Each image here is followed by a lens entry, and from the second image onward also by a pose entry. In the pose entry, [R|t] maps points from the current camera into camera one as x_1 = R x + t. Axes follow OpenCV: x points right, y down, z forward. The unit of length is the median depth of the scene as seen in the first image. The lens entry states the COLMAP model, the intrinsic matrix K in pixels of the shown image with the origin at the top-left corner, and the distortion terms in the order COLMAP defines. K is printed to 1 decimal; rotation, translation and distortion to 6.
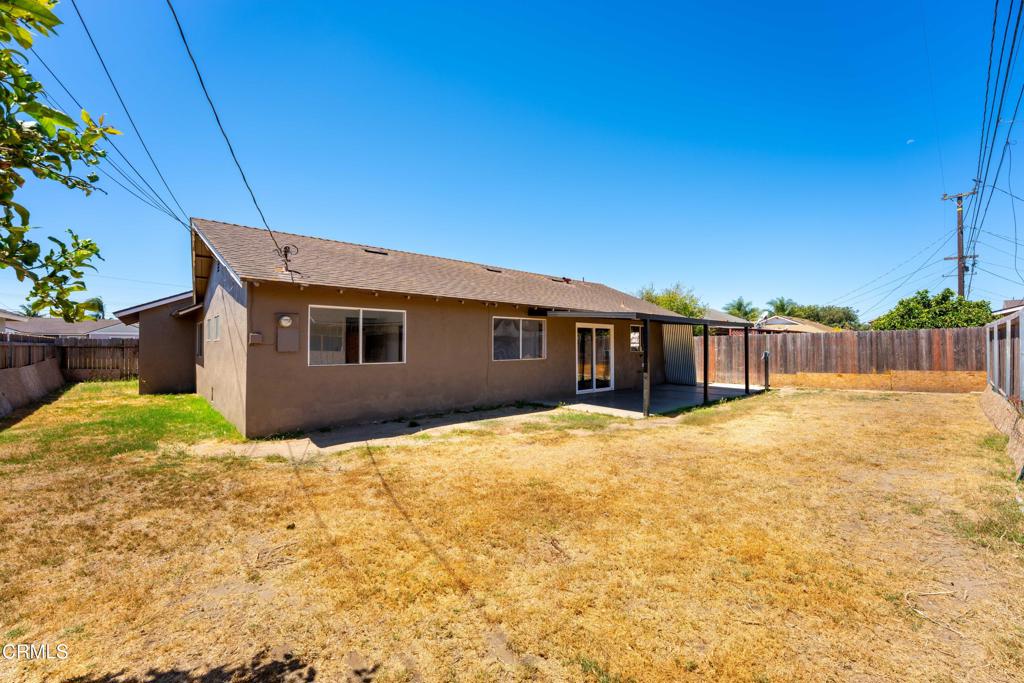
lens RADIAL K [[413.2, 0, 507.4], [0, 413.2, 344.1], [0, 0, 1]] dist [-0.025775, 0.000392]
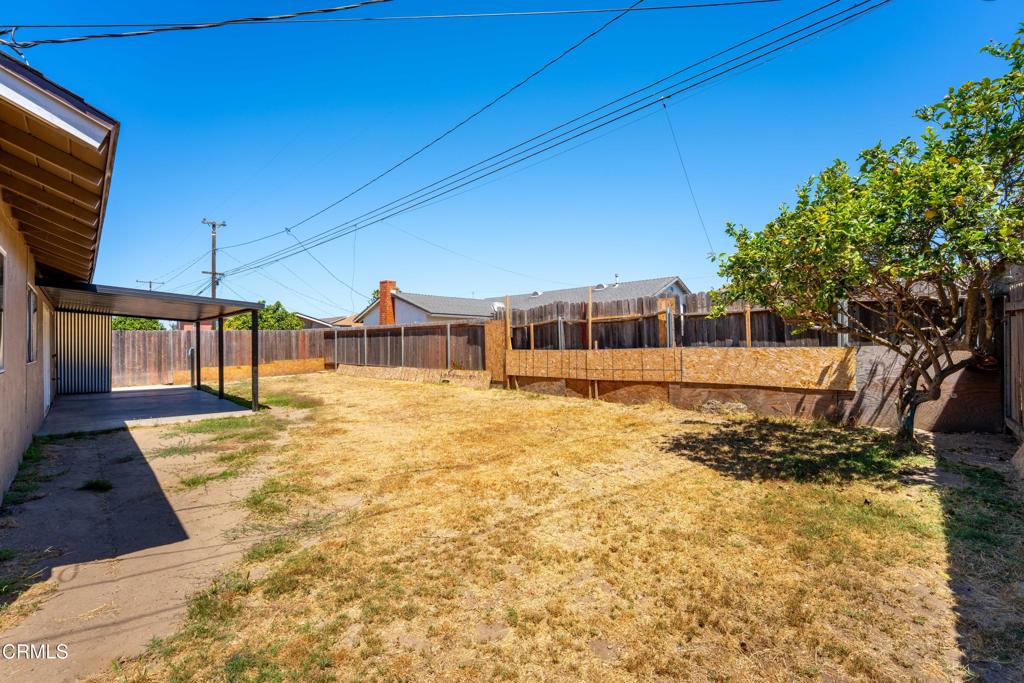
lens RADIAL K [[433.9, 0, 510.3], [0, 433.9, 337.5], [0, 0, 1]] dist [-0.027273, -0.000410]
pose [[-0.078606, 0.013944, 0.996808, -0.584320], [0.005179, 0.999894, -0.013579, 0.014389], [-0.996892, 0.004095, -0.078669, 0.391374]]
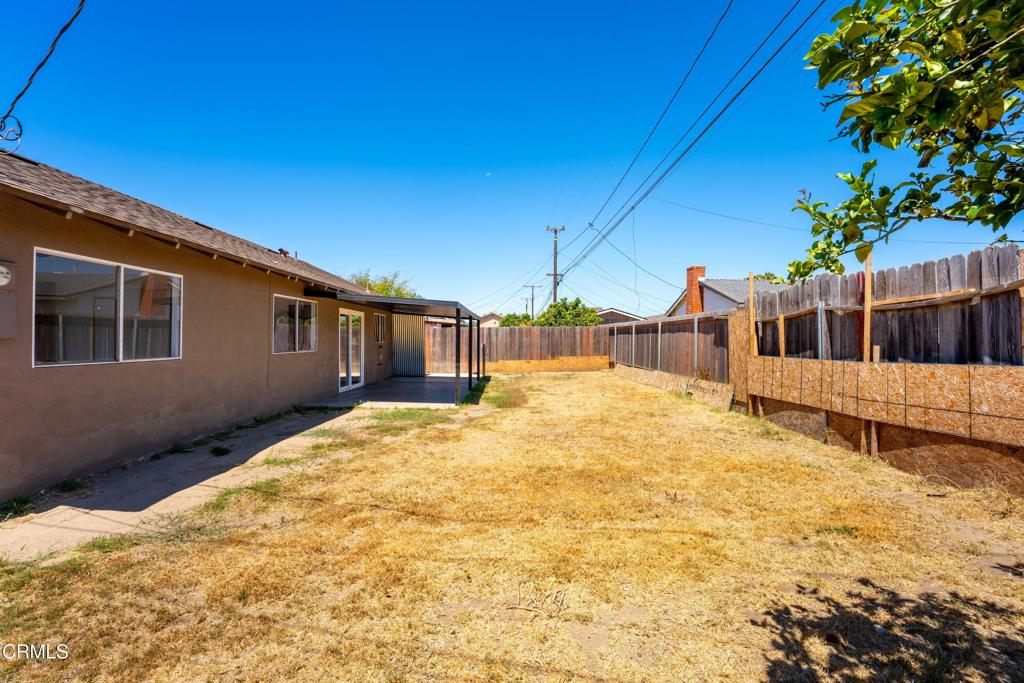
lens RADIAL K [[462.9, 0, 509.0], [0, 462.9, 340.0], [0, 0, 1]] dist [-0.018743, 0.000313]
pose [[0.664232, 0.005097, 0.747509, -0.345106], [-0.011485, 0.999928, 0.003387, 0.007497], [-0.747438, -0.010836, 0.664243, 0.127400]]
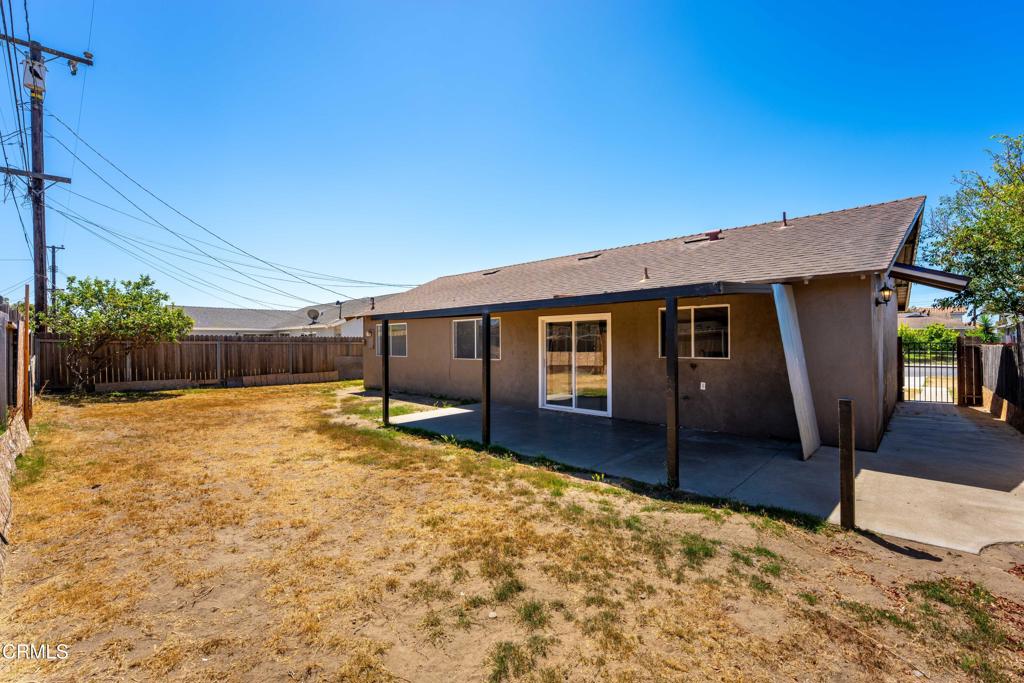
lens RADIAL K [[433.9, 0, 511.0], [0, 433.9, 346.6], [0, 0, 1]] dist [-0.027273, -0.000410]
pose [[0.082987, 0.001951, -0.996549, 1.096247], [0.003585, 0.999991, 0.002256, 0.004386], [0.996544, -0.003760, 0.082979, 0.986975]]
